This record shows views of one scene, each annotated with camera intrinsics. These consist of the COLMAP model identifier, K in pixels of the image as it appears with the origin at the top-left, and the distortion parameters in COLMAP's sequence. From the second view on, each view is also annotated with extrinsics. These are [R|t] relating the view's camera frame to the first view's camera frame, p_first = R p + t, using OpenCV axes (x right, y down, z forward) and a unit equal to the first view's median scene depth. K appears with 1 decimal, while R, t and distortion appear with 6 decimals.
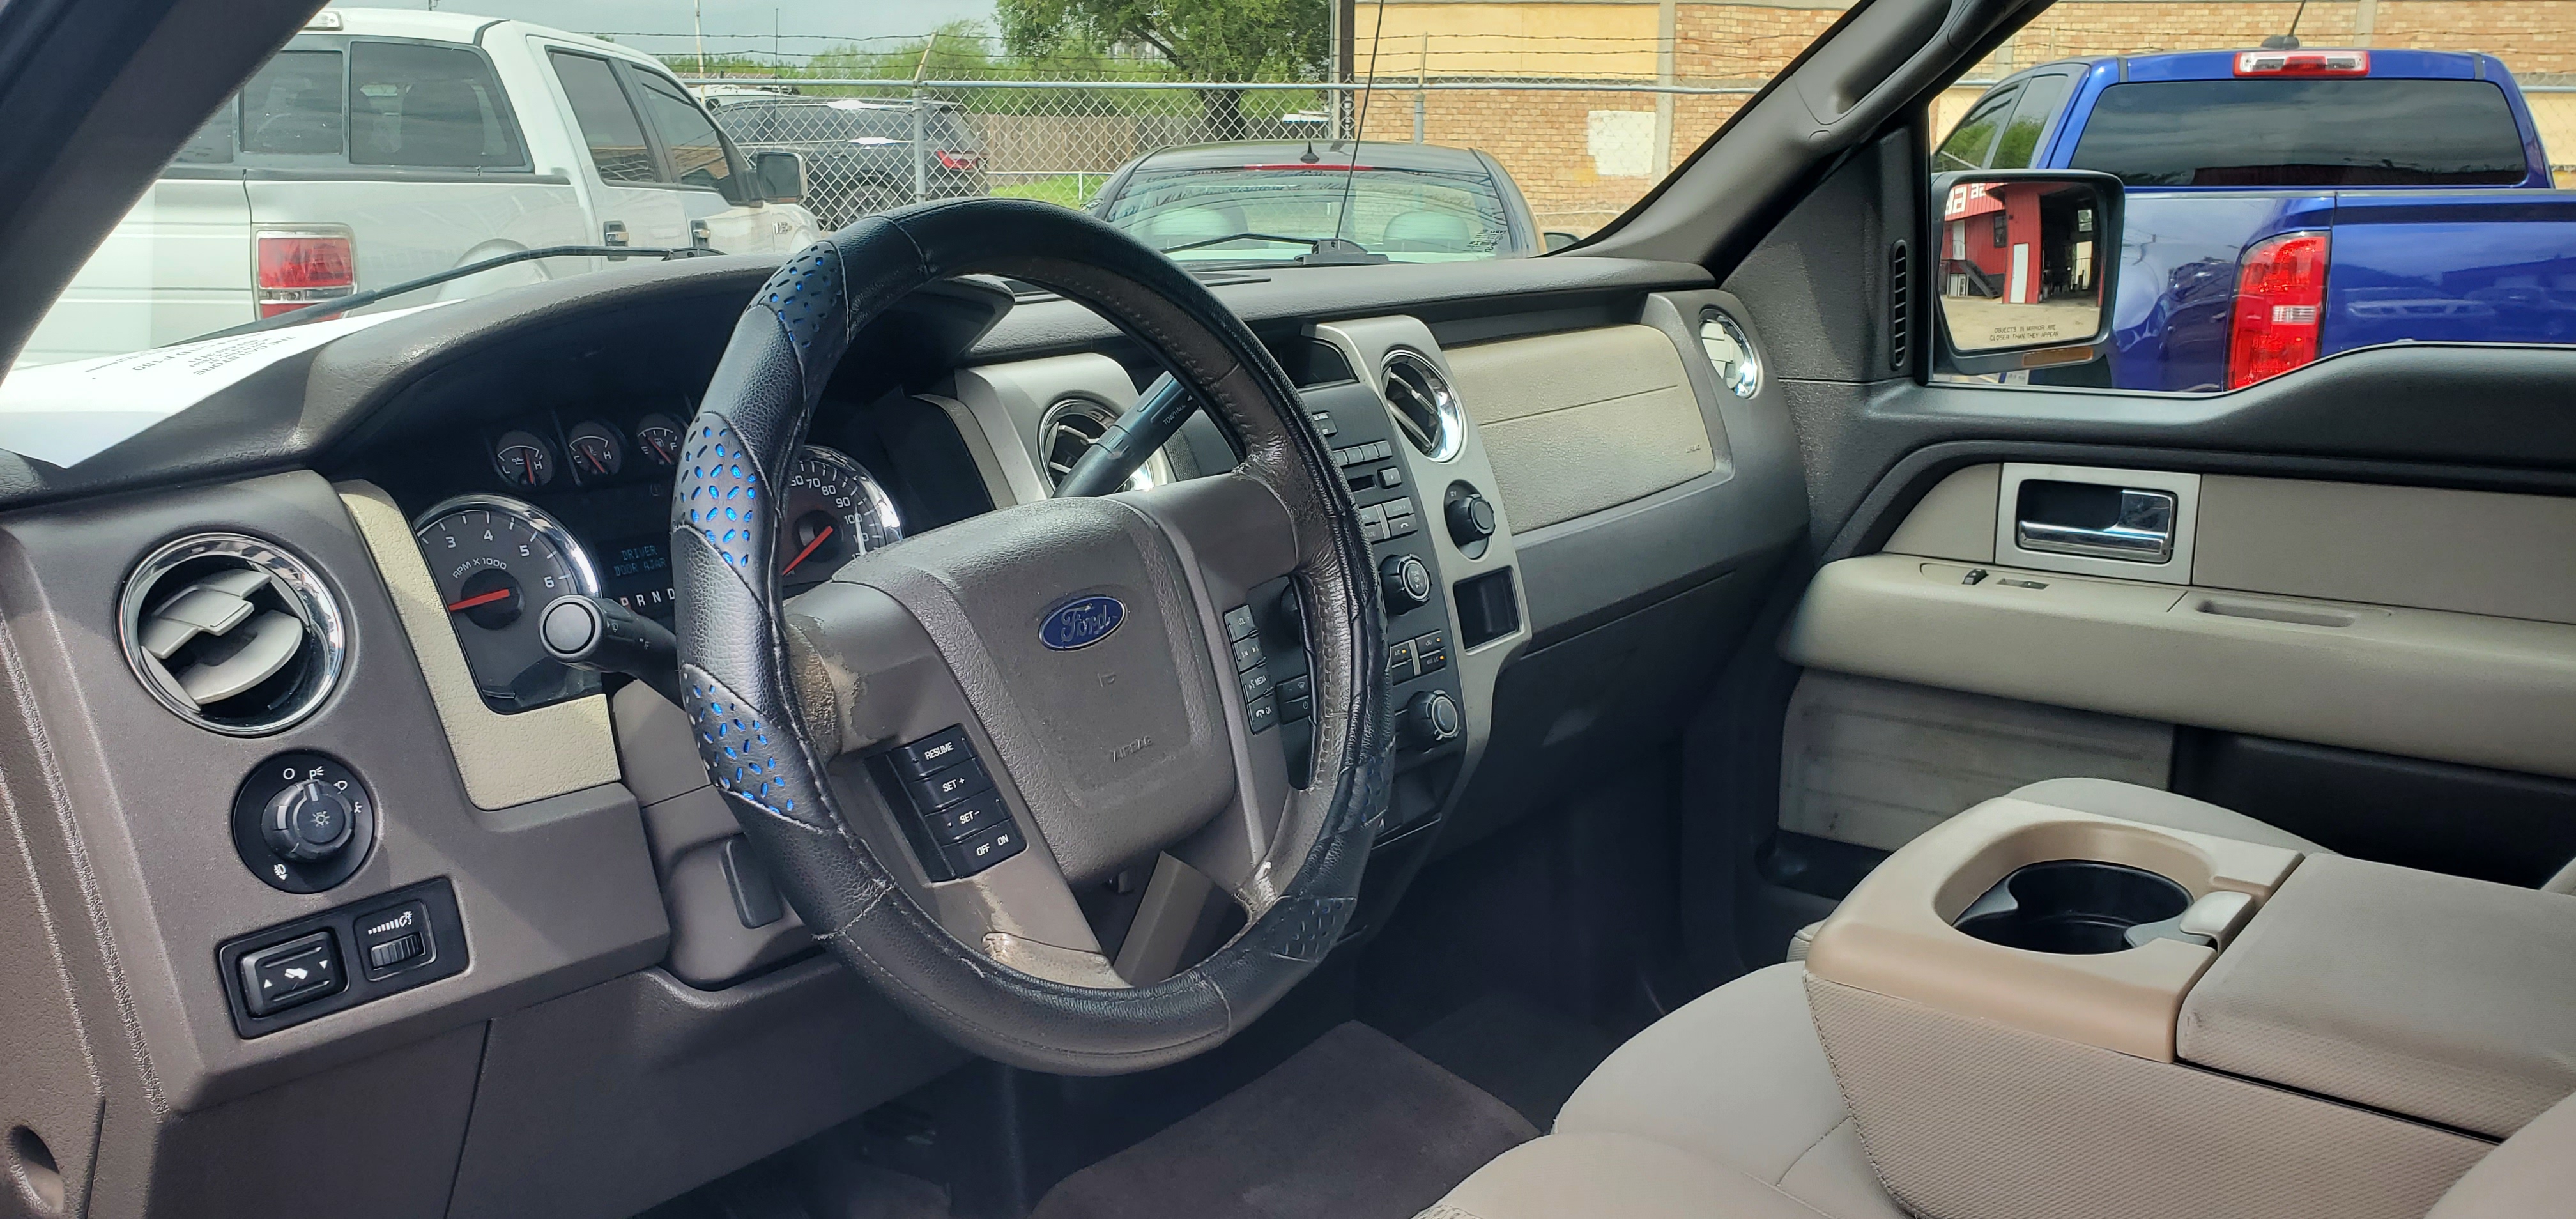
lens RADIAL K [[2042.5, 0, 1209.1], [0, 2042.5, 606.6], [0, 0, 1]] dist [0.005911, 0.003338]
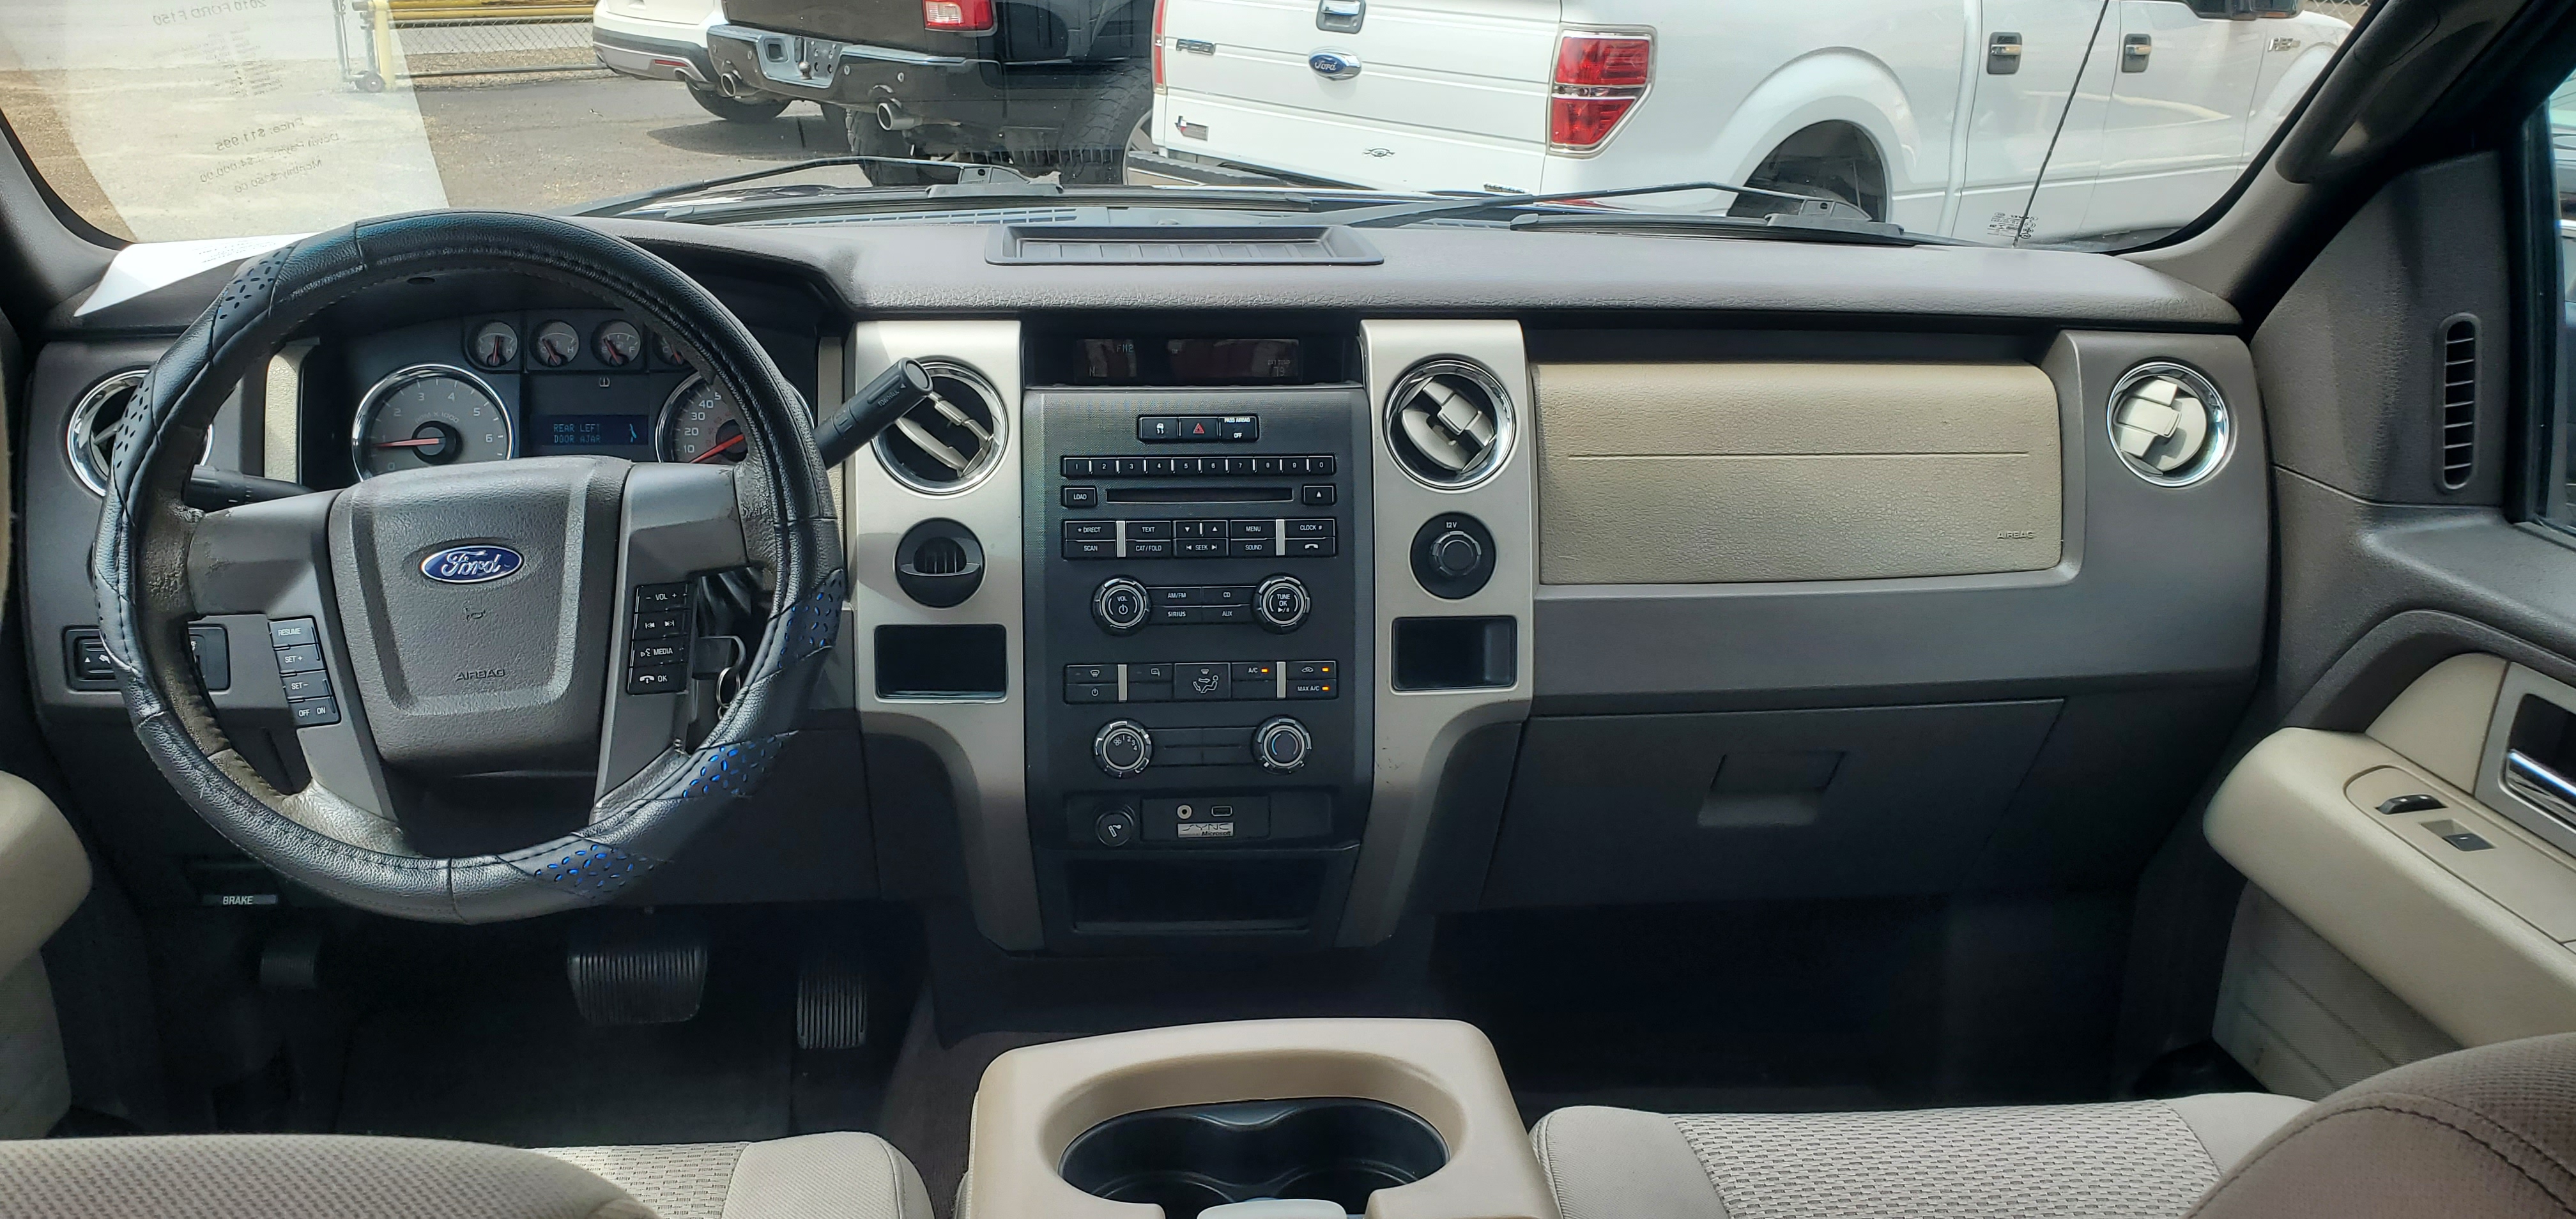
lens RADIAL K [[2042.5, 0, 1209.1], [0, 2042.5, 606.6], [0, 0, 1]] dist [0.005911, 0.003338]
pose [[0.702525, 0.256195, -0.663945, 0.534363], [-0.179553, 0.966580, 0.182986, -0.135588], [0.688636, -0.009339, 0.725047, 0.202547]]
